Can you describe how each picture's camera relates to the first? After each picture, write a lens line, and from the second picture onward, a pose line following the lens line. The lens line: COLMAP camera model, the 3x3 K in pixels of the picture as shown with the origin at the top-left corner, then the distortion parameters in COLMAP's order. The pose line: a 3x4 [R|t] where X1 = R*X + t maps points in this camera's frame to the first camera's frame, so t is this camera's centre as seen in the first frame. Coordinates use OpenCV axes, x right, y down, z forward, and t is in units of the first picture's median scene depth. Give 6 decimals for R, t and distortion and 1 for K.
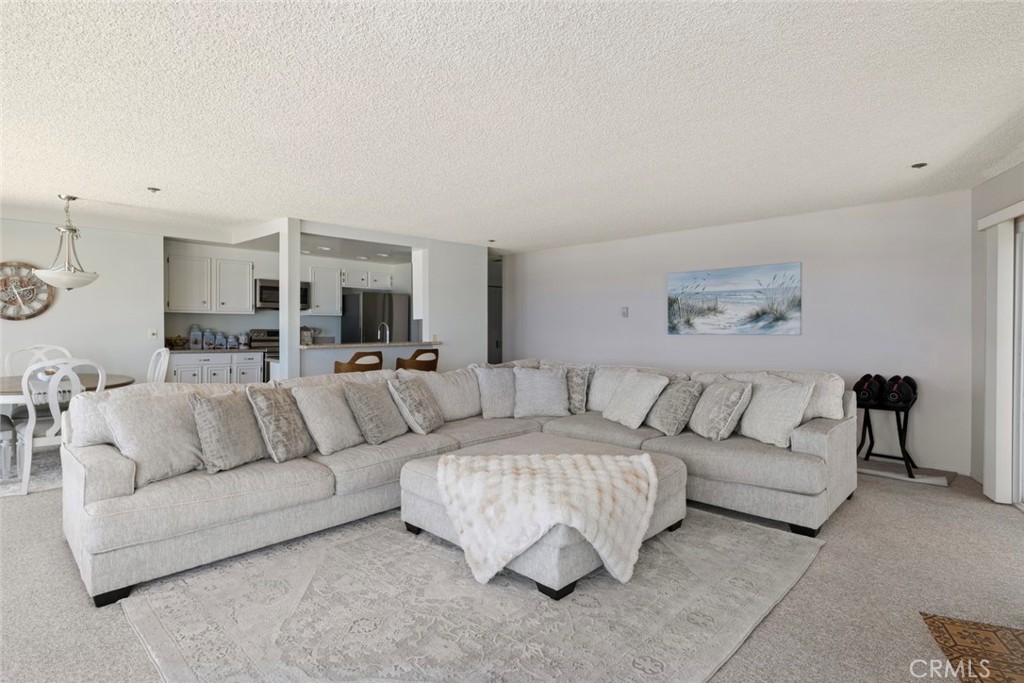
lens RADIAL K [[516.3, 0, 513.0], [0, 516.3, 324.9], [0, 0, 1]] dist [-0.001691, -0.000727]
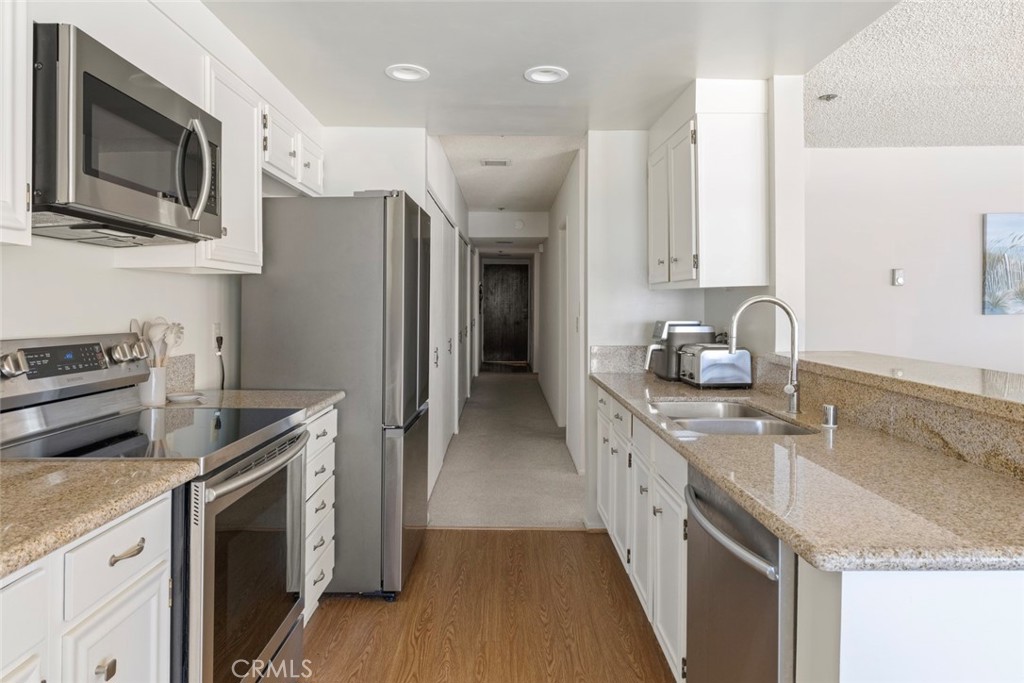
lens RADIAL K [[653.6, 0, 512.1], [0, 653.6, 295.0], [0, 0, 1]] dist [-0.000256, -0.000163]
pose [[0.713734, 0.003298, 0.700409, -0.566441], [0.003679, 0.999957, -0.008458, -0.004216], [-0.700407, 0.008614, 0.713692, 0.798472]]
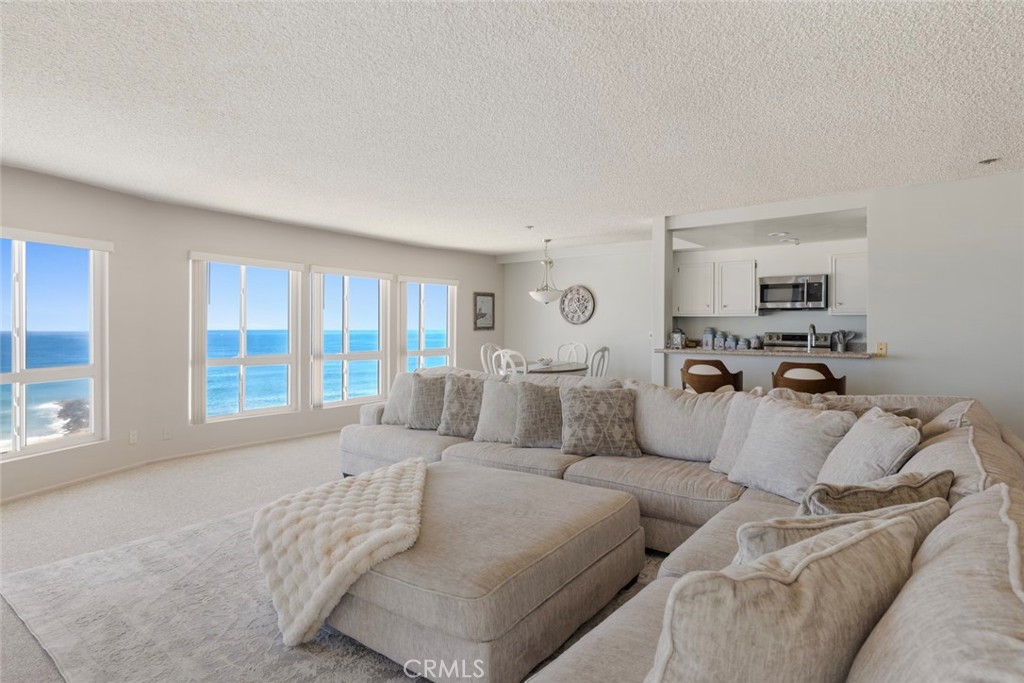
lens RADIAL K [[518.3, 0, 509.1], [0, 518.3, 329.1], [0, 0, 1]] dist [0.000030, -0.000024]
pose [[0.141478, 0.000072, -0.989941, 0.379567], [0.000408, 1.000000, 0.000131, 0.002602], [0.989941, -0.000422, 0.141478, 0.447640]]
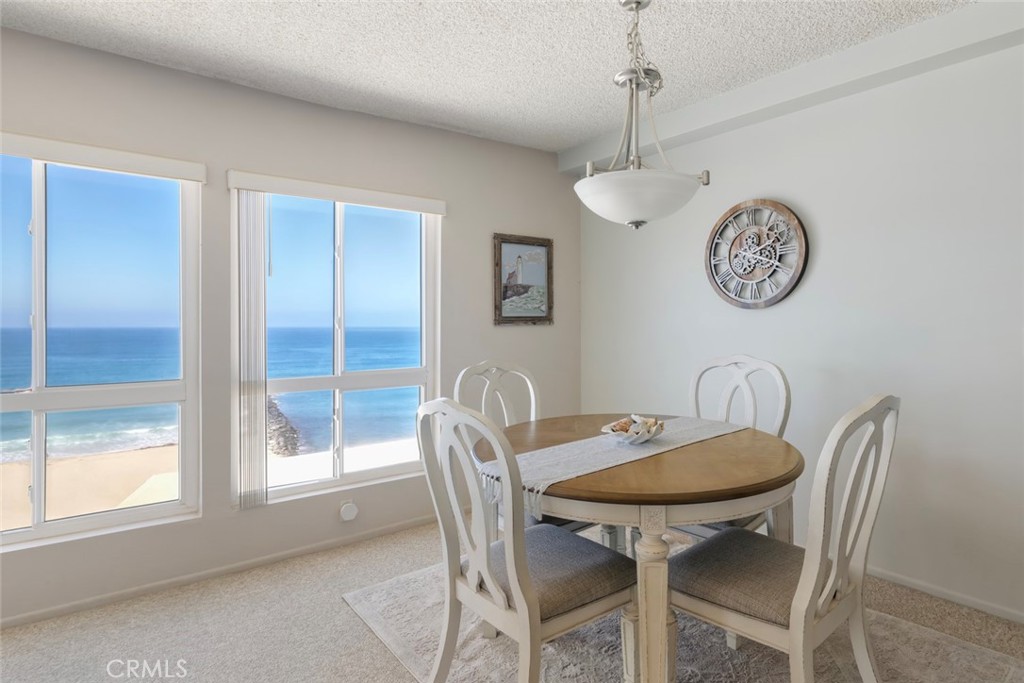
lens RADIAL K [[570.9, 0, 534.1], [0, 570.9, 326.1], [0, 0, 1]] dist [-0.003320, -0.000503]
pose [[-0.097963, 0.000855, -0.995190, -0.264658], [0.000304, 1.000000, 0.000829, 0.006568], [0.995190, -0.000221, -0.097963, 0.628746]]
